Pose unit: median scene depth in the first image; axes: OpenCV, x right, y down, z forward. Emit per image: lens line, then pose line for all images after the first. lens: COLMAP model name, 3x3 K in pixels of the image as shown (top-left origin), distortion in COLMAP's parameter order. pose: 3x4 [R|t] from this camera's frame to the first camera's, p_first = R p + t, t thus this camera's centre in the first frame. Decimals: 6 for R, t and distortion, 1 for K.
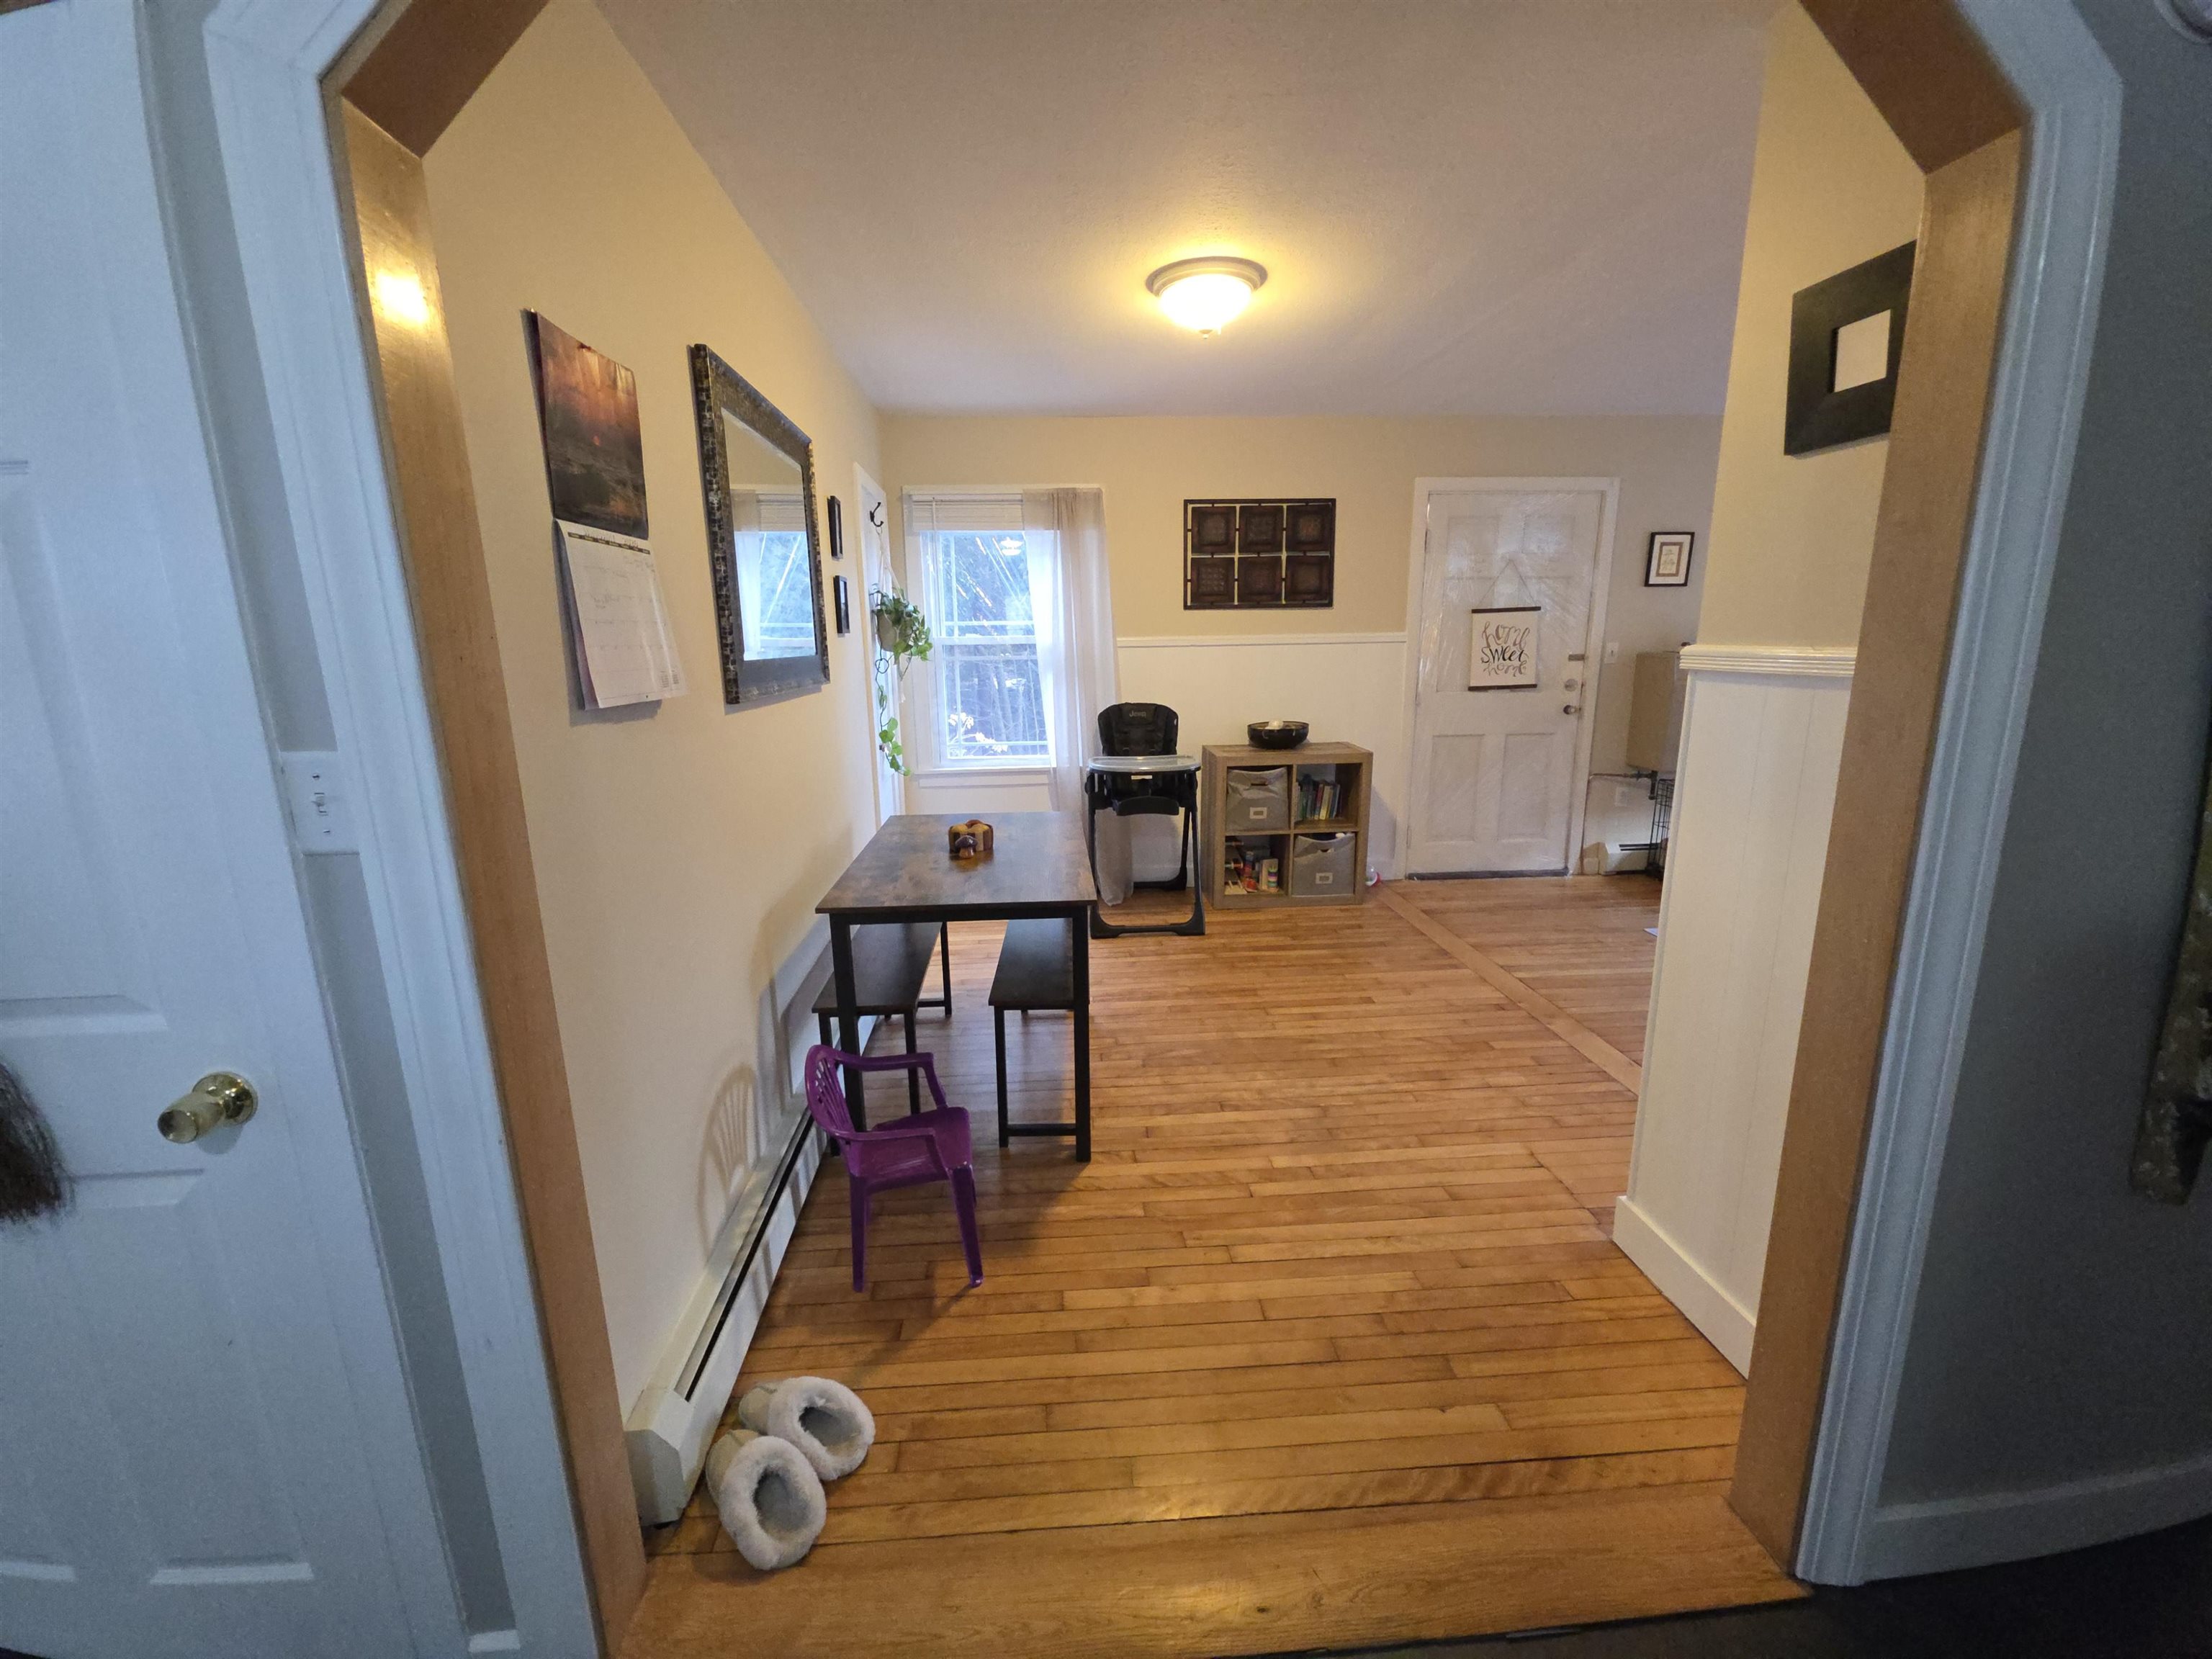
lens RADIAL K [[886.5, 0, 1088.4], [0, 886.5, 815.9], [0, 0, 1]] dist [0.010048, -0.004967]
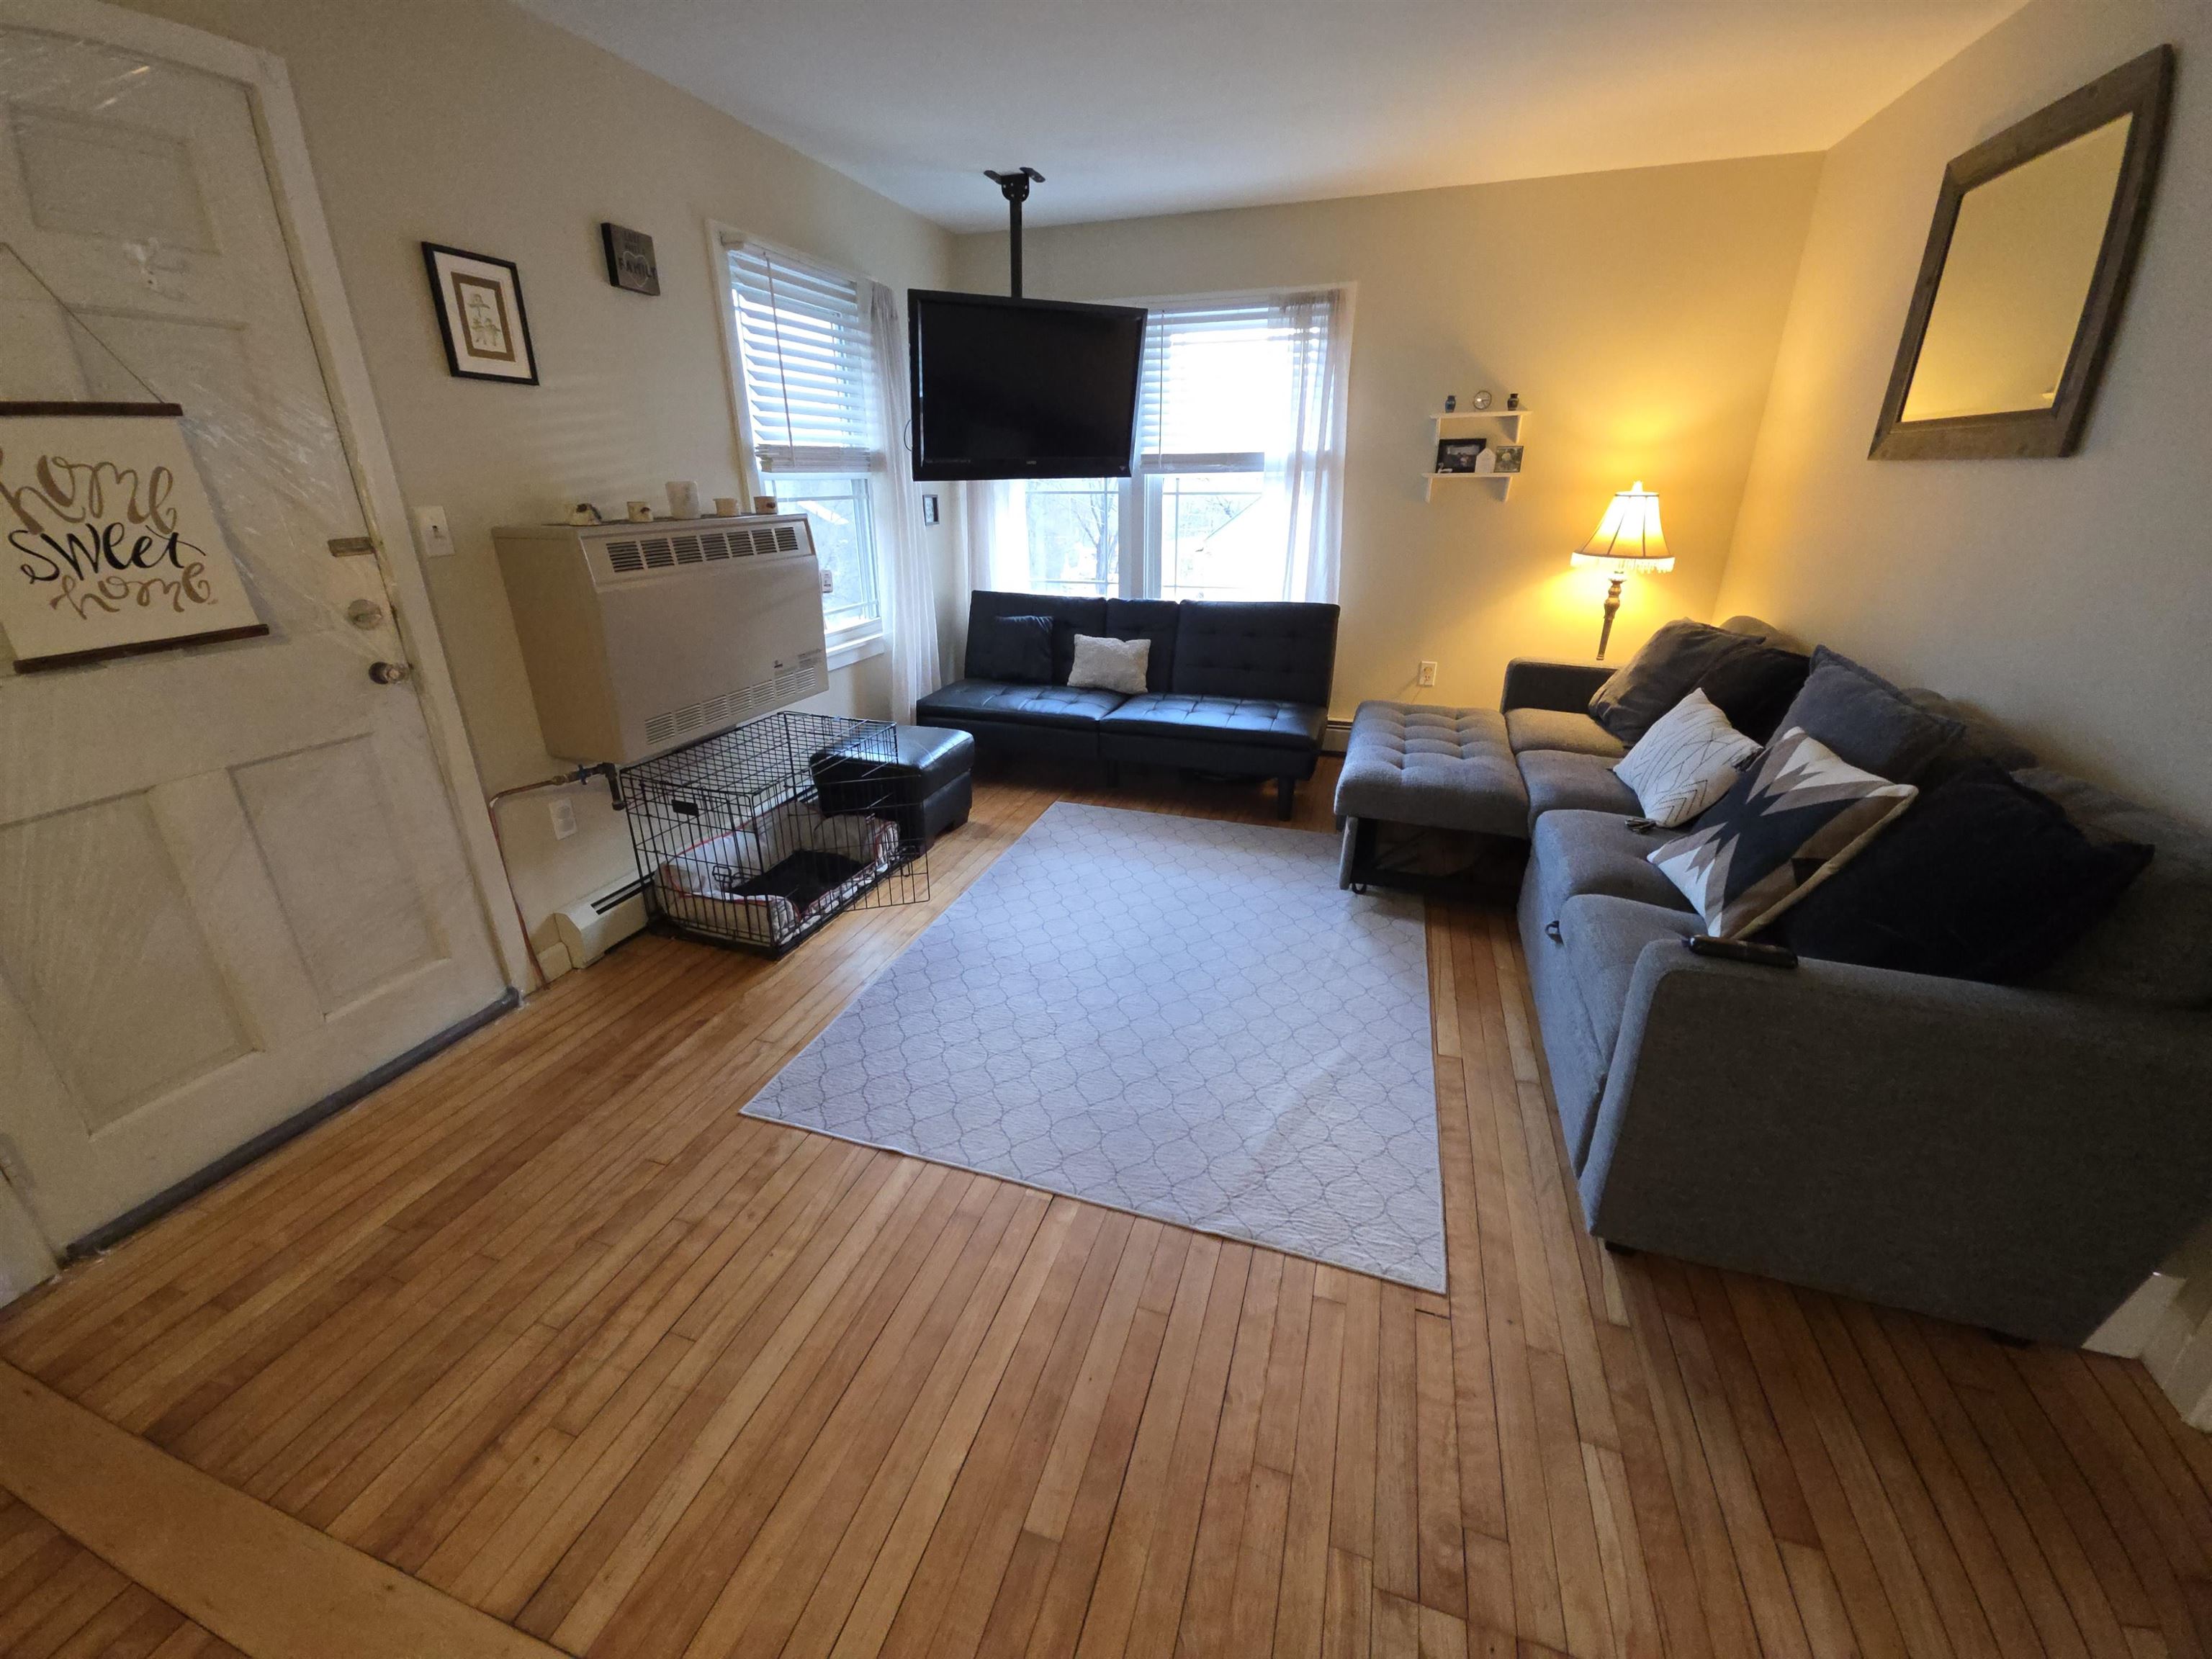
lens RADIAL K [[886.5, 0, 1105.1], [0, 886.5, 818.0], [0, 0, 1]] dist [0.010048, -0.004967]
pose [[0.374438, -0.324861, 0.868482, 0.280726], [0.193196, 0.943397, 0.269588, -0.103193], [-0.906902, 0.066843, 0.416005, 0.520940]]
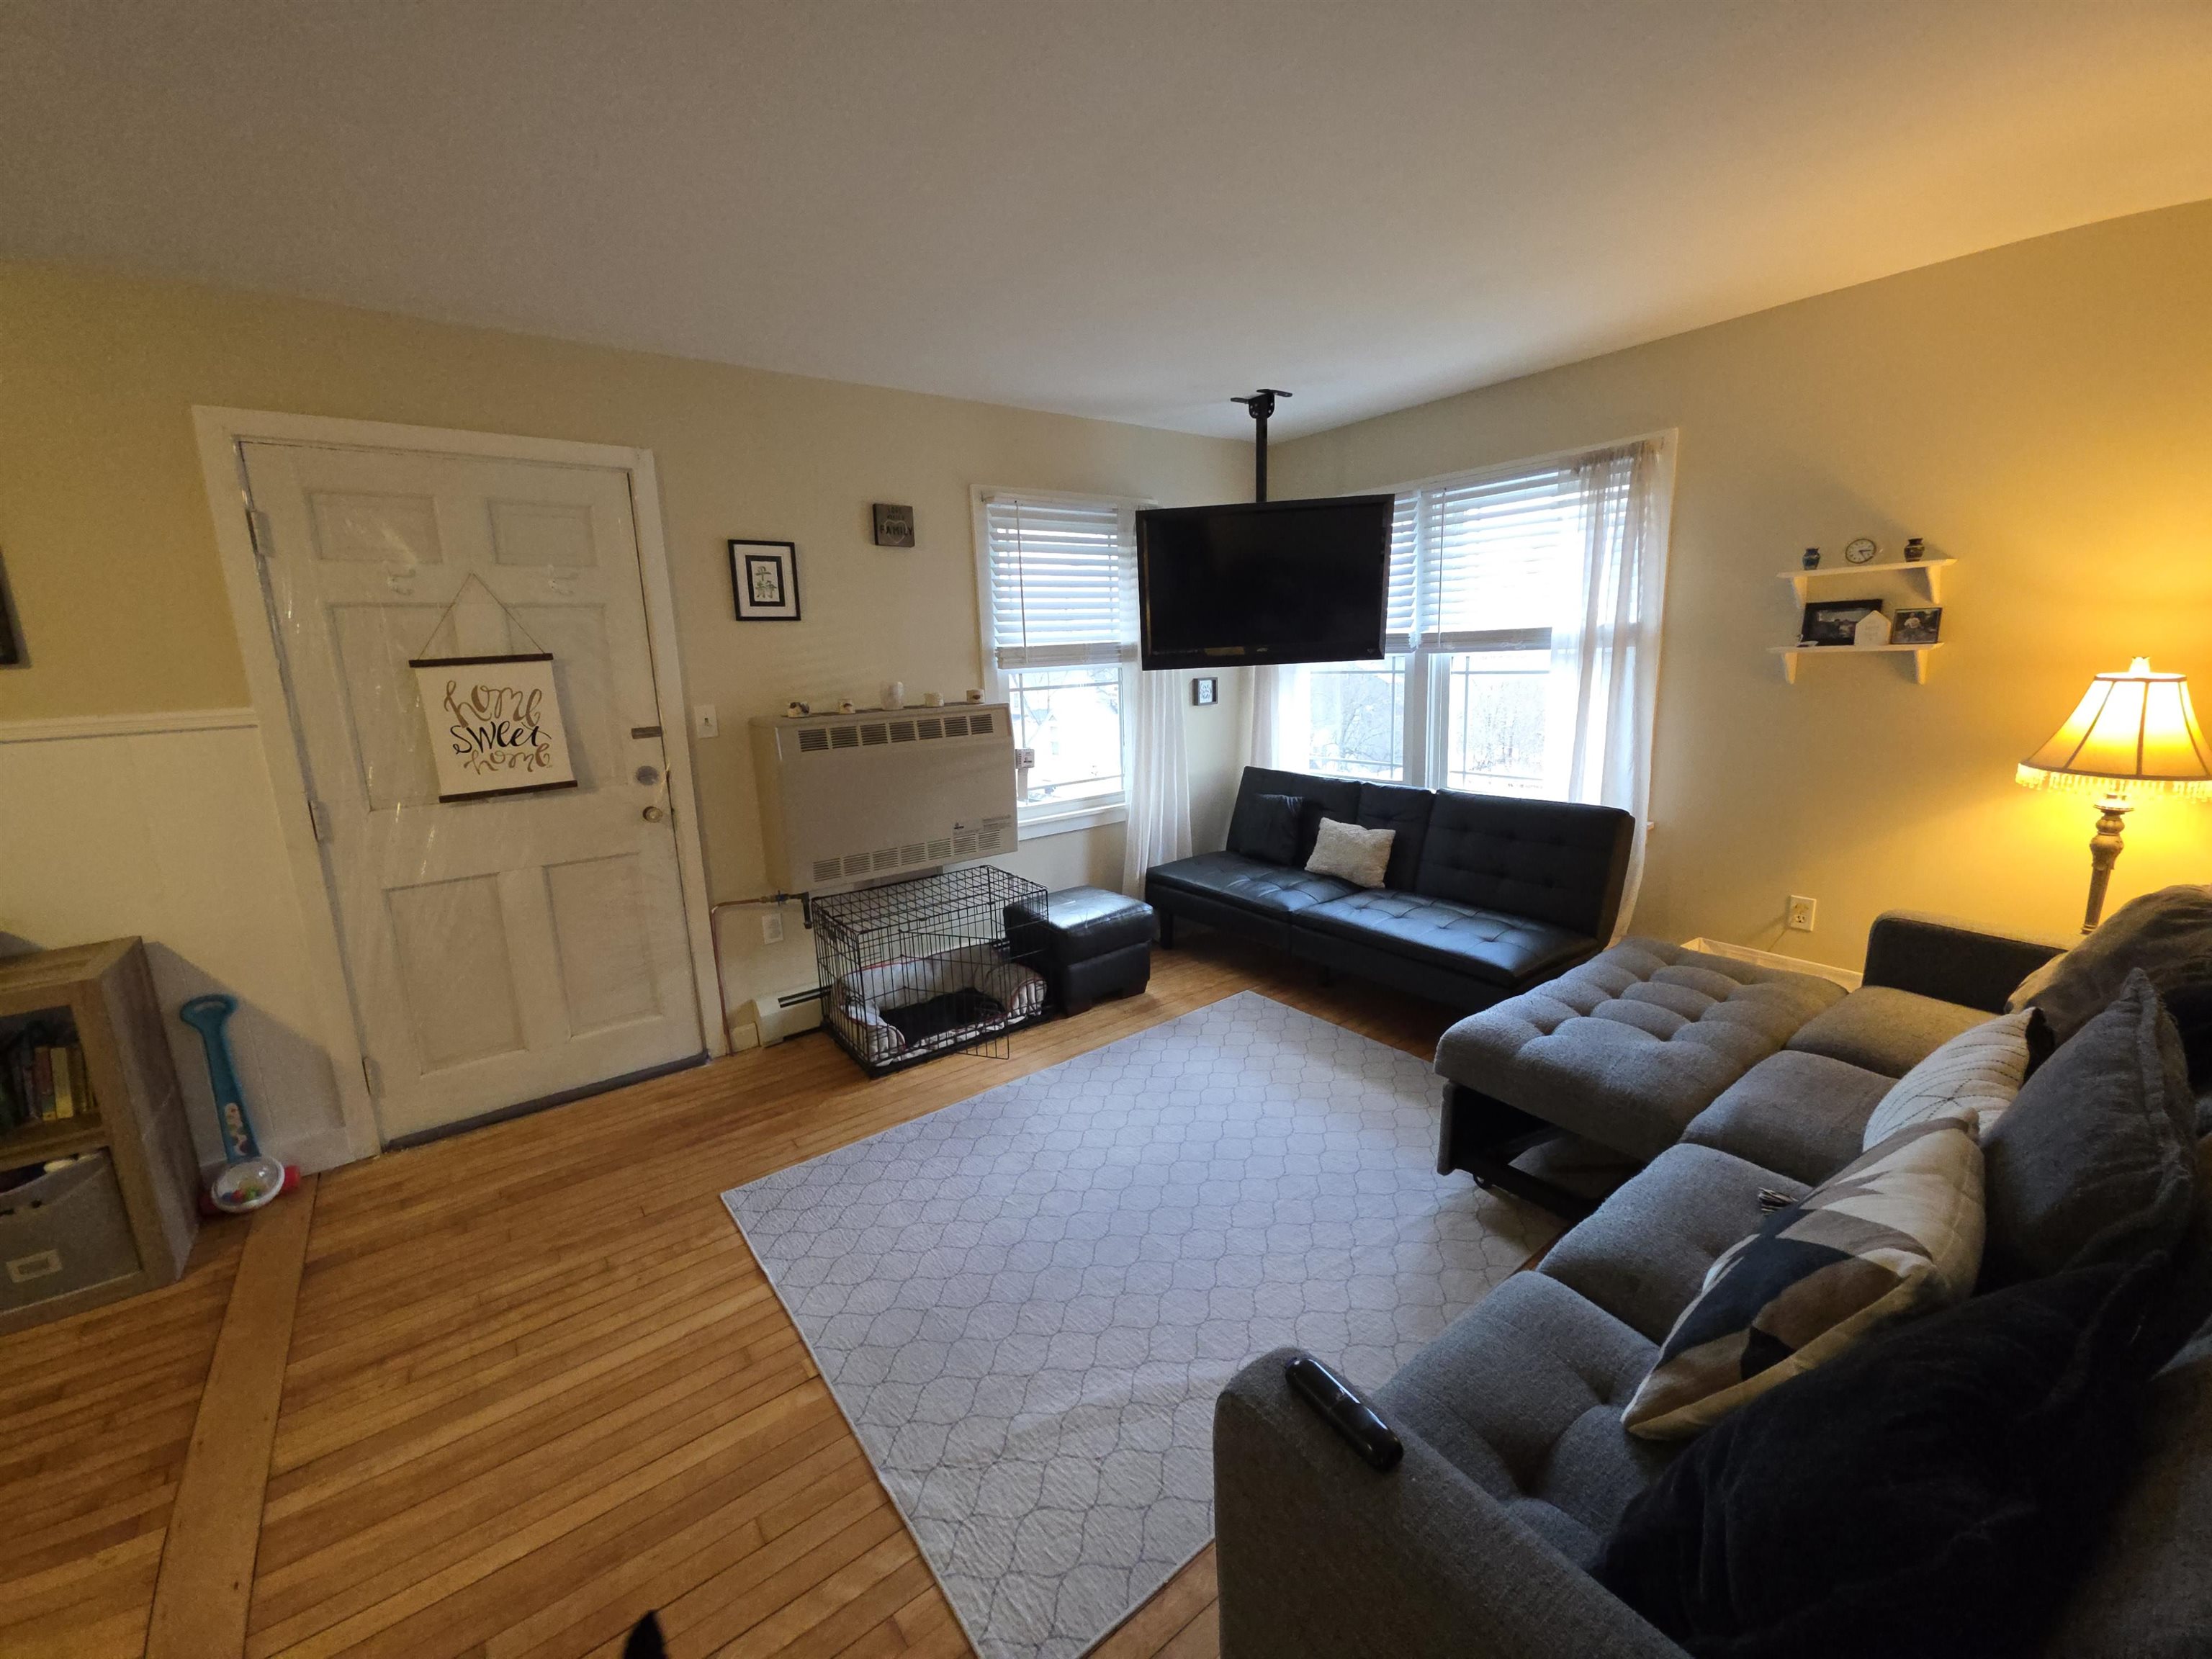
lens RADIAL K [[886.5, 0, 1088.6], [0, 886.5, 815.6], [0, 0, 1]] dist [0.010048, -0.004967]
pose [[0.841128, -0.118222, 0.527757, 0.473239], [0.138732, 0.990330, 0.000735, -0.076354], [-0.522741, 0.072598, 0.849395, 0.305157]]
